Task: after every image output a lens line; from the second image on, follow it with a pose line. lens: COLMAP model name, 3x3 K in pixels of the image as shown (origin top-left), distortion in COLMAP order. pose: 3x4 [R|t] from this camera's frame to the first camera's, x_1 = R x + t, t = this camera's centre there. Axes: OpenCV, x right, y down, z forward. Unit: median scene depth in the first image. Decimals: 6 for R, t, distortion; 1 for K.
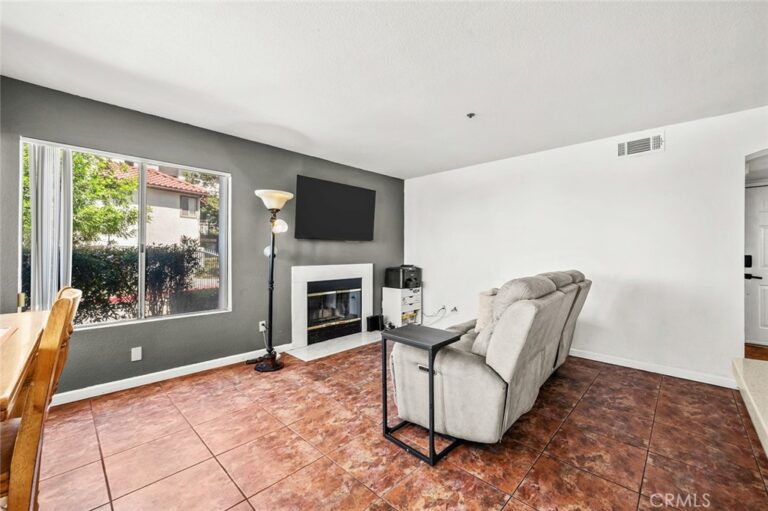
lens RADIAL K [[312.2, 0, 387.3], [0, 312.2, 253.0], [0, 0, 1]] dist [-0.001003, -0.000080]
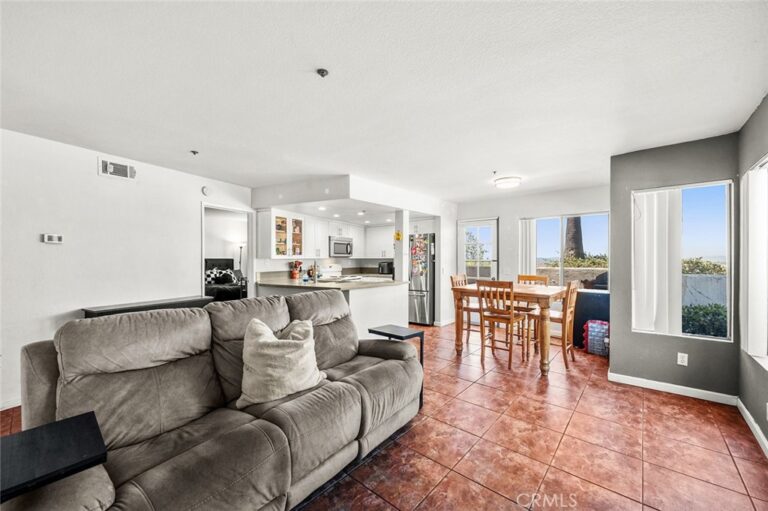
lens RADIAL K [[303.2, 0, 383.4], [0, 303.2, 258.2], [0, 0, 1]] dist [0.000511, 0.000196]
pose [[-0.998811, -0.003142, -0.048654, 0.173367], [-0.003056, 0.999994, -0.001825, -0.049315], [0.048659, -0.001674, -0.998814, 1.793958]]
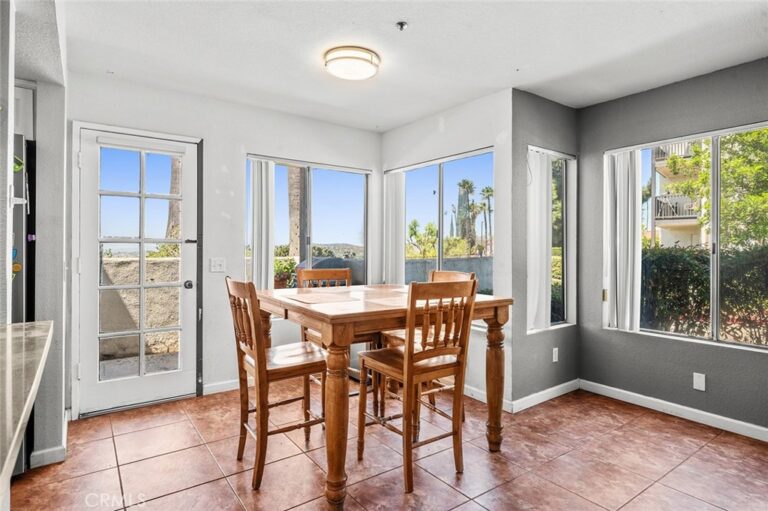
lens RADIAL K [[421.0, 0, 387.6], [0, 421.0, 249.0], [0, 0, 1]] dist [-0.001041, 0.000271]
pose [[-0.179628, -0.006055, -0.983716, 0.420209], [-0.002306, 0.999981, -0.005734, -0.006782], [0.983732, 0.001239, -0.179639, 0.436192]]
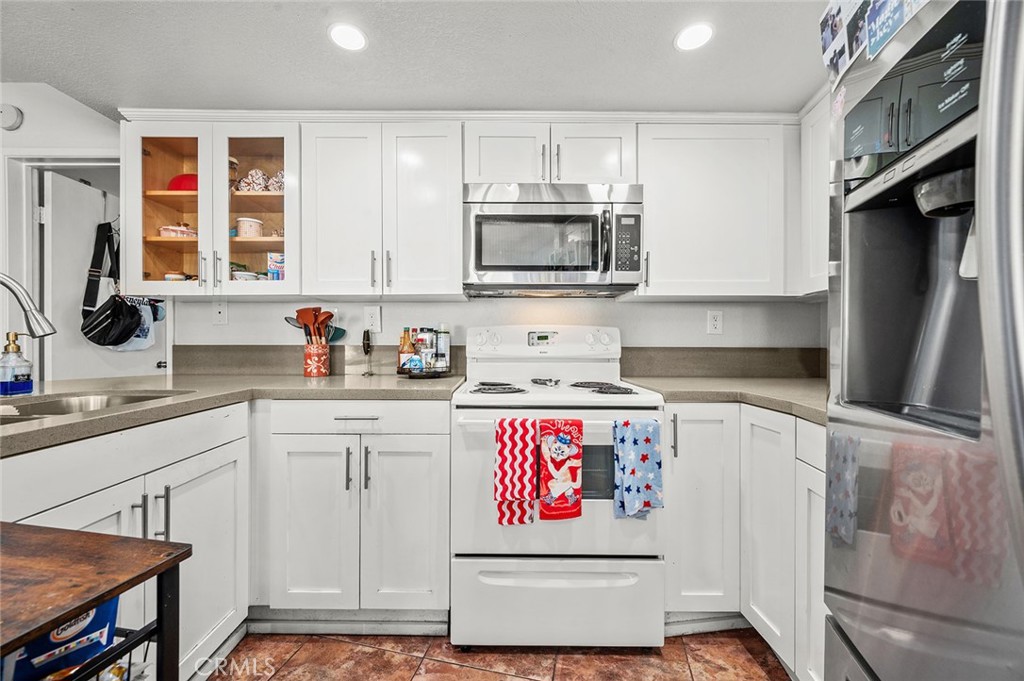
lens RADIAL K [[404.3, 0, 511.2], [0, 404.3, 344.1], [0, 0, 1]] dist [0.000511, 0.000196]
pose [[-0.509582, -0.007656, 0.860388, -0.142829], [-0.001834, 0.999968, 0.007812, 0.026427], [-0.860420, 0.002403, -0.509579, -0.332192]]
